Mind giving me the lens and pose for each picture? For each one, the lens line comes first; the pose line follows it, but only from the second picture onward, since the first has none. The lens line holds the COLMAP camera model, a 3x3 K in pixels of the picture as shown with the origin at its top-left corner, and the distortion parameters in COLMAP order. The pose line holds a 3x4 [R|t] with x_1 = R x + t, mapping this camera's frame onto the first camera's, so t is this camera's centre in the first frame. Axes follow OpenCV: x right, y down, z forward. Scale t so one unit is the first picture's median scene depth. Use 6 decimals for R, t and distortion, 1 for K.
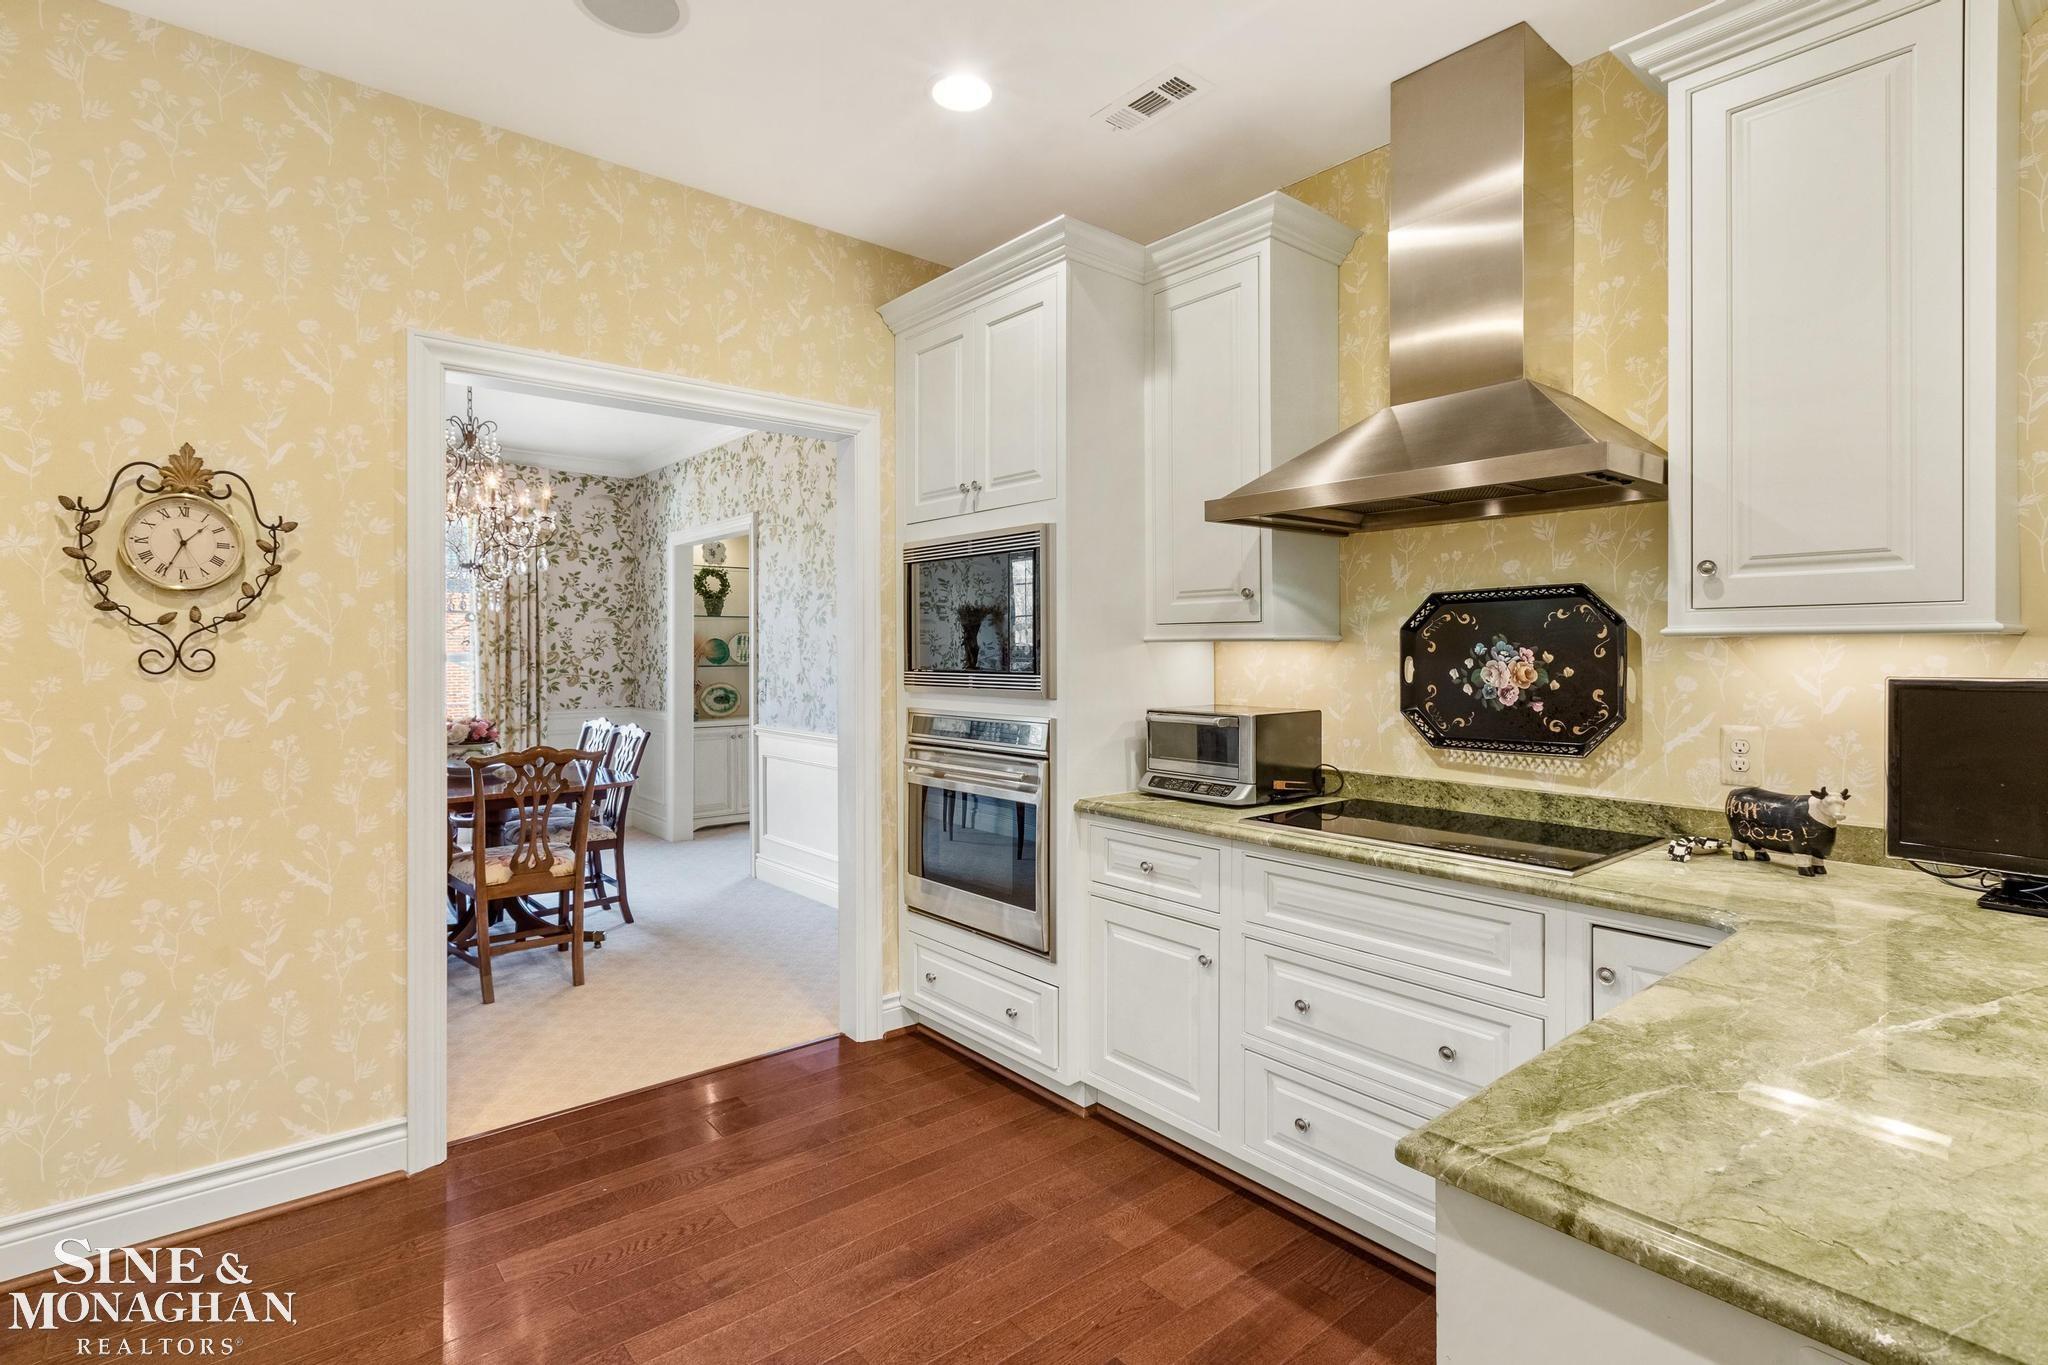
lens RADIAL K [[973.1, 0, 1013.7], [0, 973.1, 650.9], [0, 0, 1]] dist [-0.004251, -0.000784]
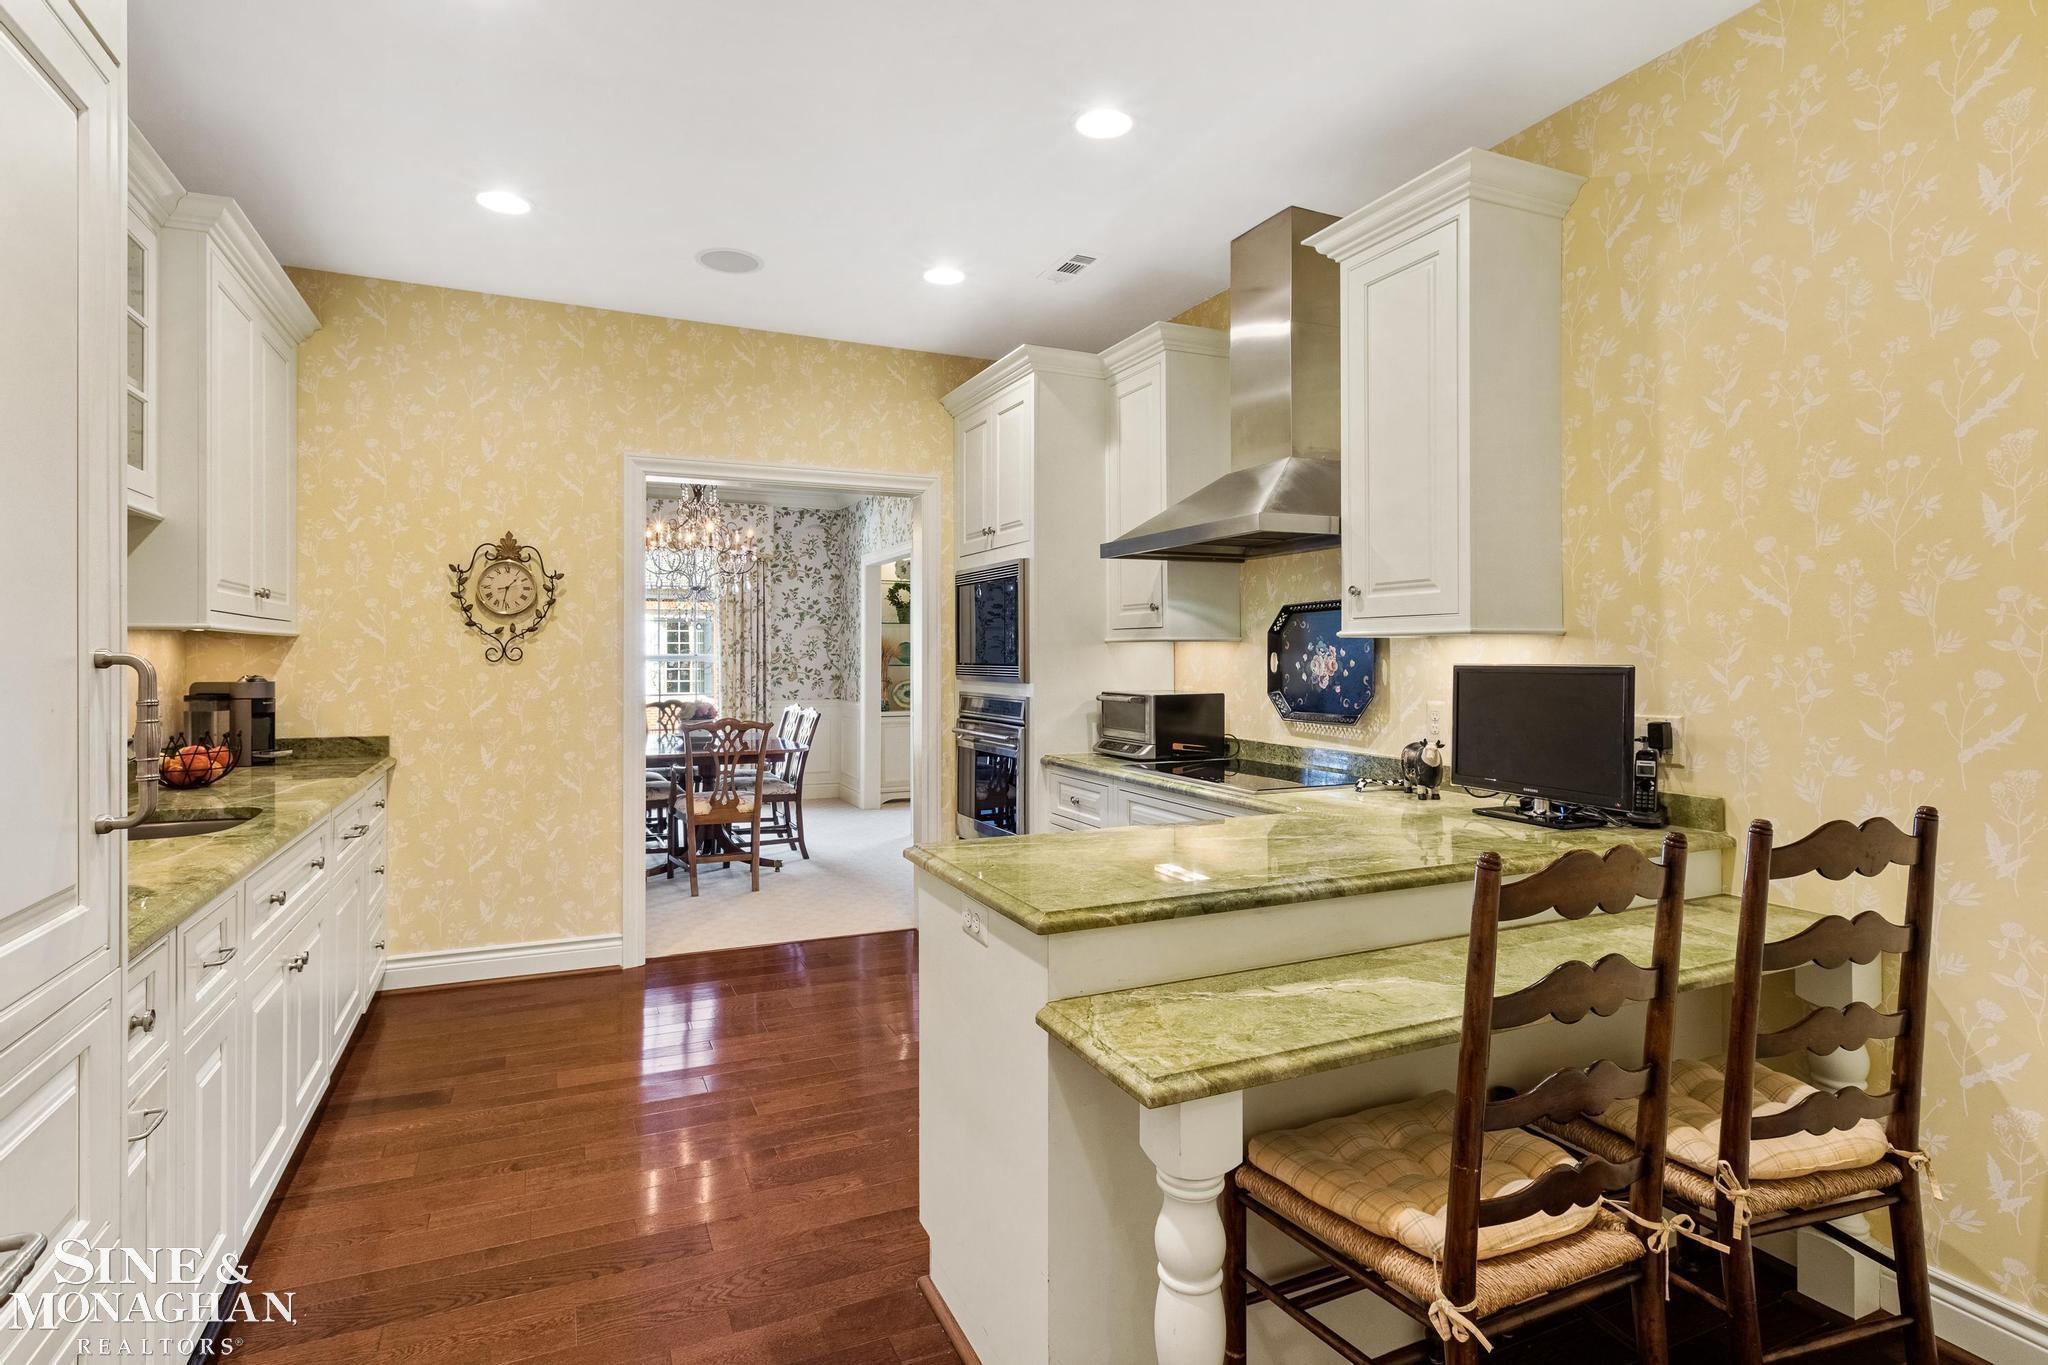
lens RADIAL K [[1020.4, 0, 1018.9], [0, 1020.4, 650.2], [0, 0, 1]] dist [-0.001725, -0.002326]
pose [[0.964042, -0.000838, -0.265750, 0.422433], [-0.000560, 0.999986, -0.005183, 0.009381], [0.265750, 0.005145, 0.964028, -0.427875]]
